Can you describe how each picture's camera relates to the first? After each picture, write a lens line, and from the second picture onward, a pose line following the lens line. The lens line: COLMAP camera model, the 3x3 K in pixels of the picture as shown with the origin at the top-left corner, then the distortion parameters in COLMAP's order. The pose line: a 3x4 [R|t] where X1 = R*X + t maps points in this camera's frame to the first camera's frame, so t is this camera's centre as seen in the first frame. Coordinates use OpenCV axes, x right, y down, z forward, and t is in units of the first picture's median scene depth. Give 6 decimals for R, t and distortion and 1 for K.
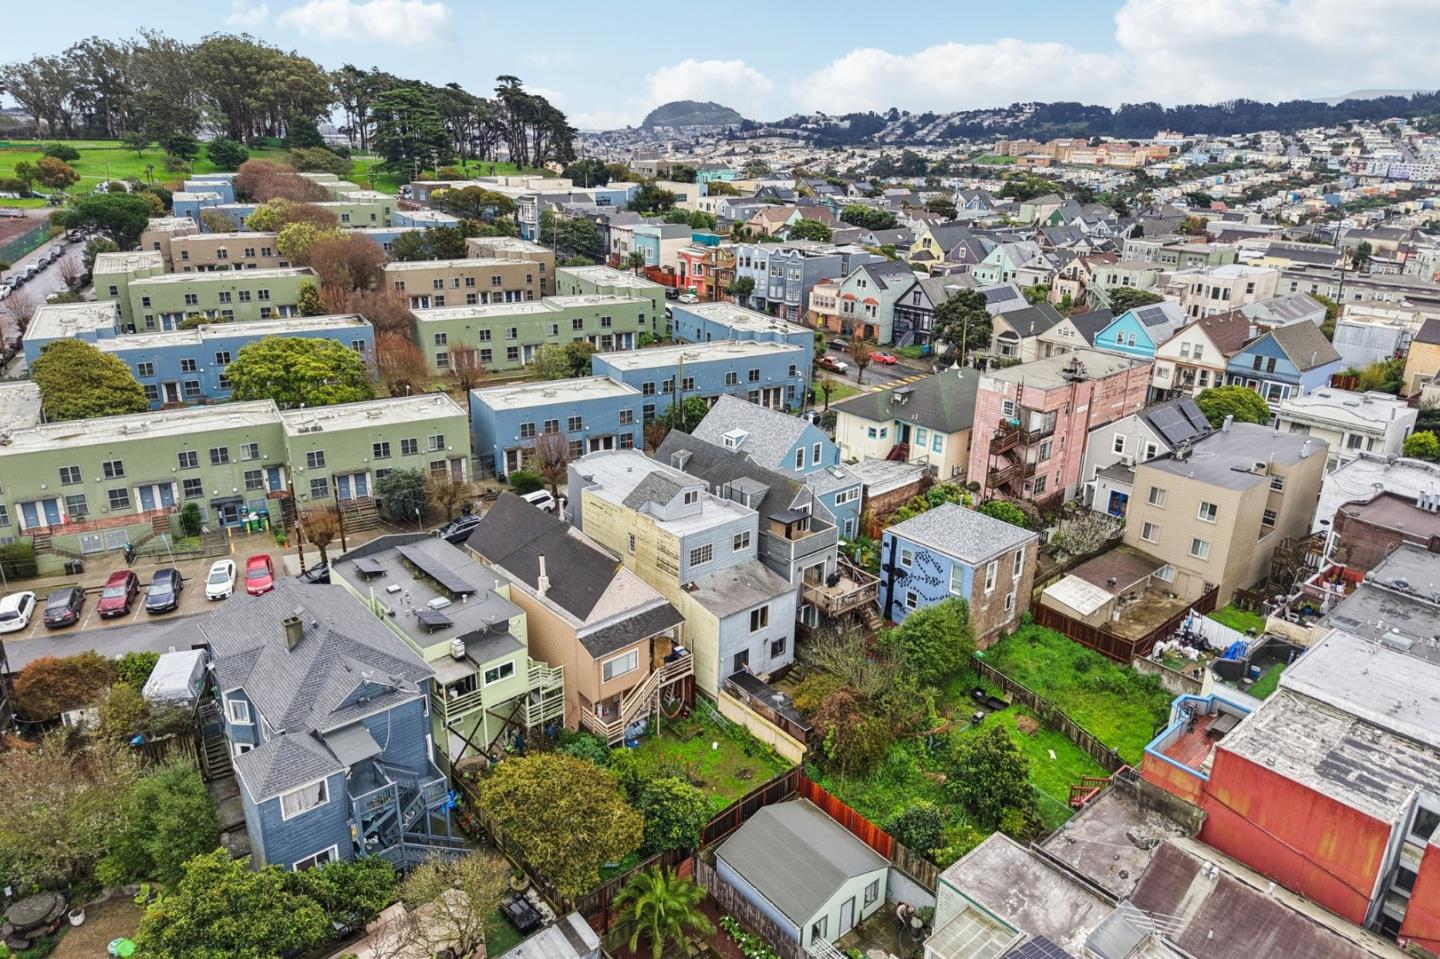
lens RADIAL K [[971.1, 0, 720.8], [0, 971.1, 435.6], [0, 0, 1]] dist [0.092299, -0.095425]
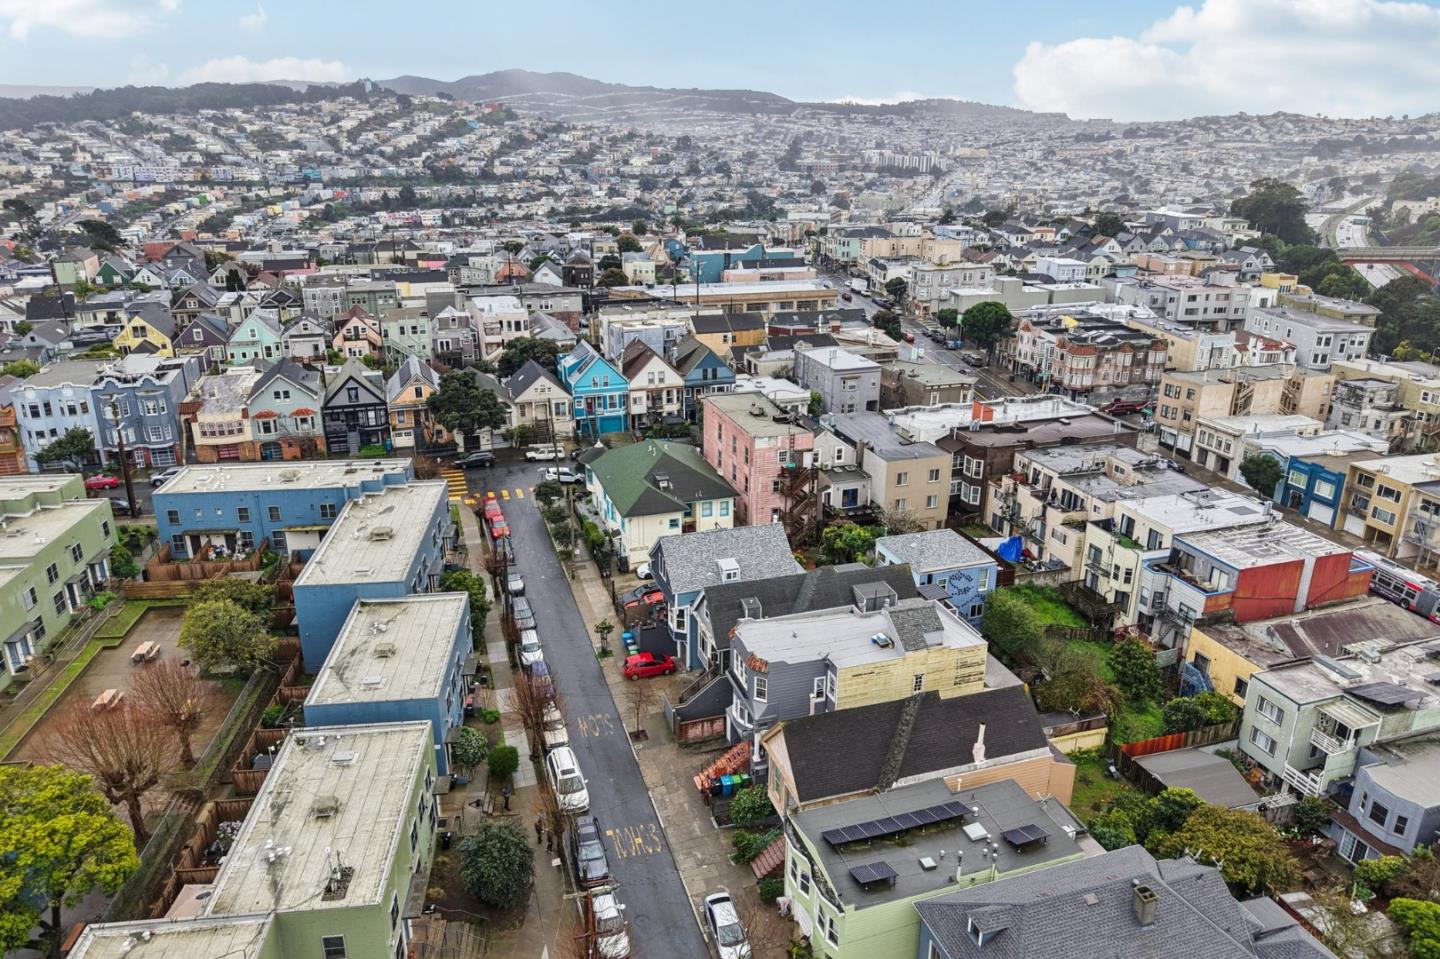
lens RADIAL K [[971.1, 0, 720.8], [0, 971.1, 435.6], [0, 0, 1]] dist [0.092299, -0.095425]
pose [[0.405709, -0.291442, 0.866292, -0.640641], [0.289706, 0.939934, 0.180539, -0.243938], [-0.866874, 0.177723, 0.465772, 0.432085]]
